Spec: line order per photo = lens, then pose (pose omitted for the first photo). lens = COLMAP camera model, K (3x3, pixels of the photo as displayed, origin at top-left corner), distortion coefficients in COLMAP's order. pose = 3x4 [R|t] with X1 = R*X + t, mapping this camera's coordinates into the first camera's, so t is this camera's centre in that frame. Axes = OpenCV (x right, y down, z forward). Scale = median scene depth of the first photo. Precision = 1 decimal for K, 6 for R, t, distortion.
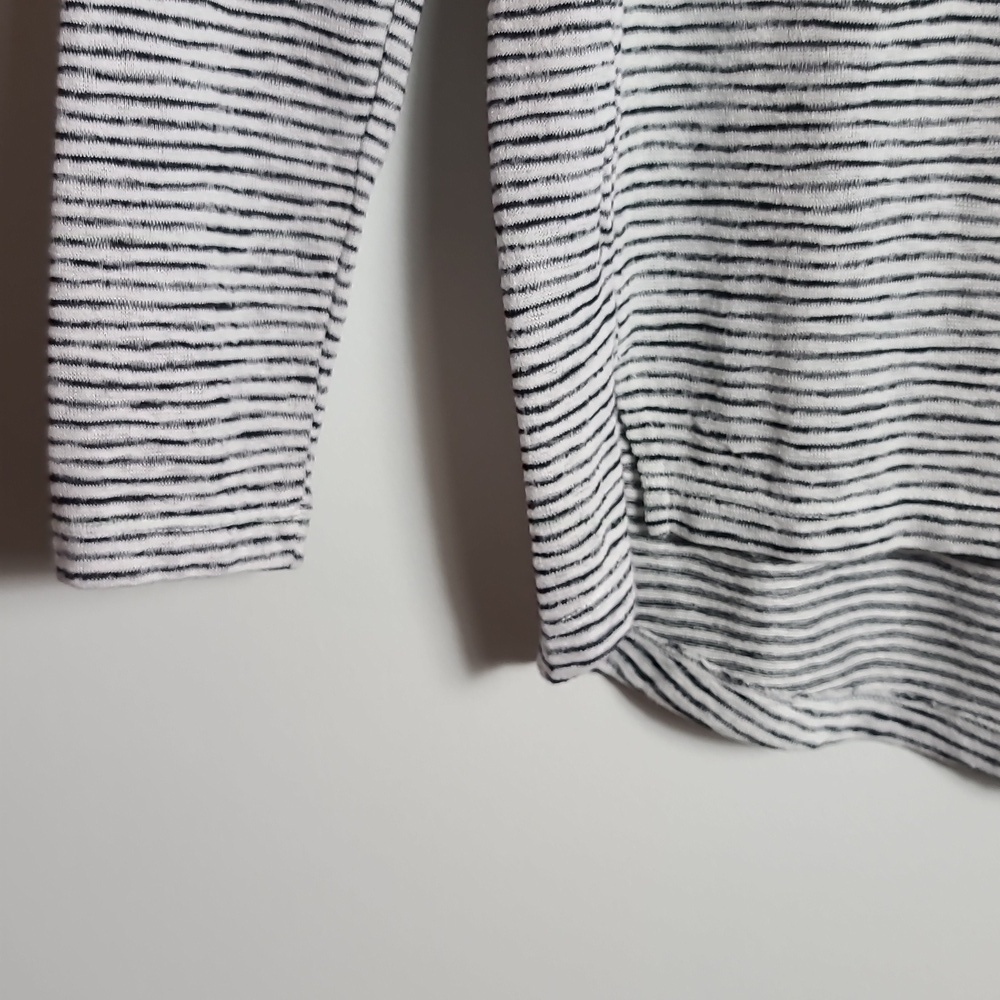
lens RADIAL K [[1705.7, 0, 473.7], [0, 1705.7, 518.5], [0, 0, 1]] dist [0.025283, 0.144087]
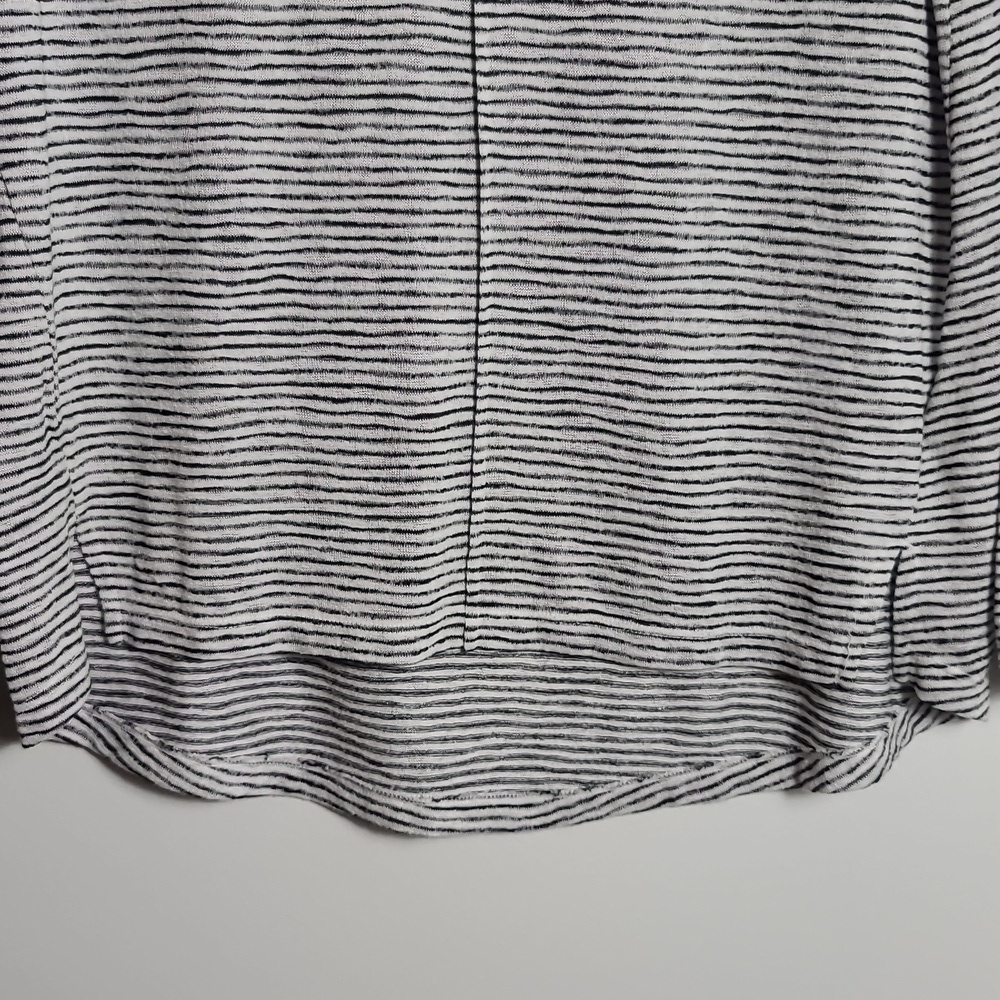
lens RADIAL K [[1745.5, 0, 497.8], [0, 1745.5, 547.9], [0, 0, 1]] dist [0.084680, -0.132215]
pose [[0.999337, 0.004967, 0.036077, 0.391512], [-0.001448, 0.995291, -0.096923, 0.074984], [-0.036388, 0.096807, 0.994638, -0.476932]]
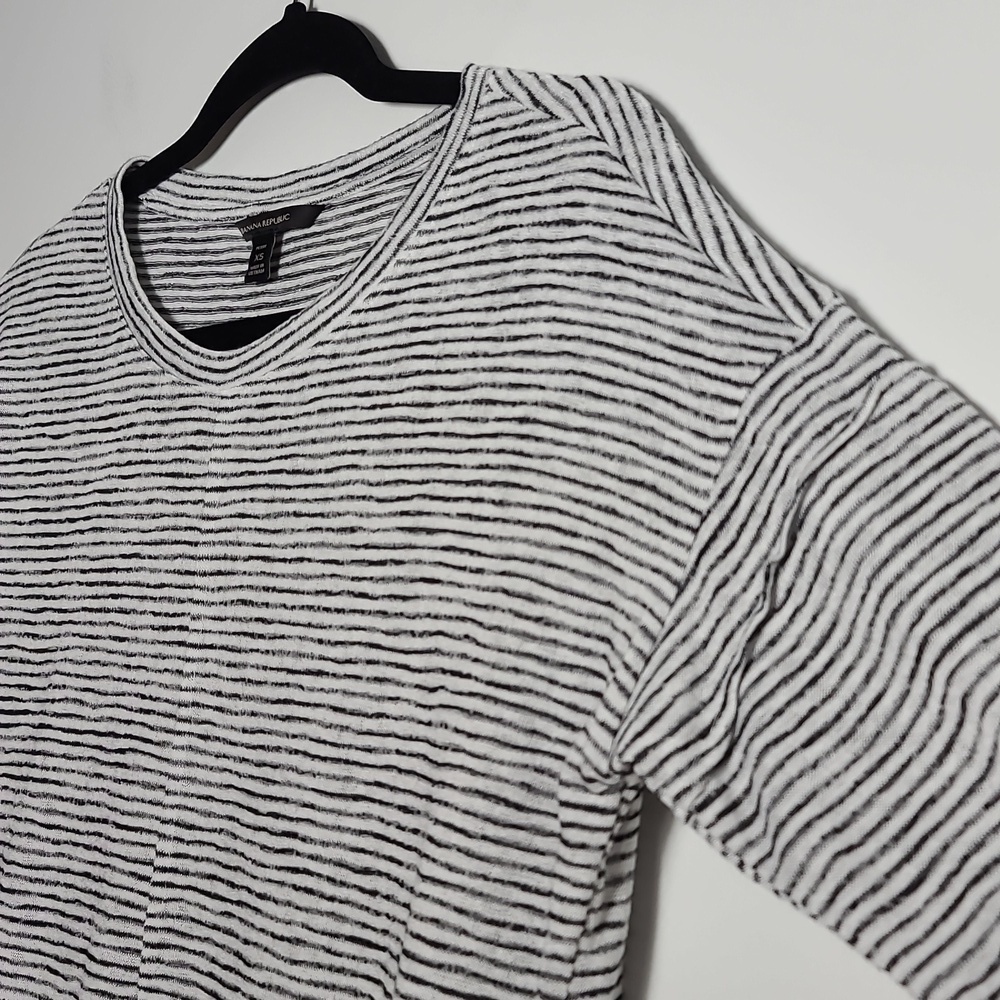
lens RADIAL K [[1617.6, 0, 502.0], [0, 1617.6, 529.7], [0, 0, 1]] dist [0.040189, 0.063895]
pose [[0.727499, -0.008852, -0.686052, 1.455629], [-0.339512, 0.864269, -0.371175, -0.343679], [0.596218, 0.502952, 0.625749, 0.119746]]
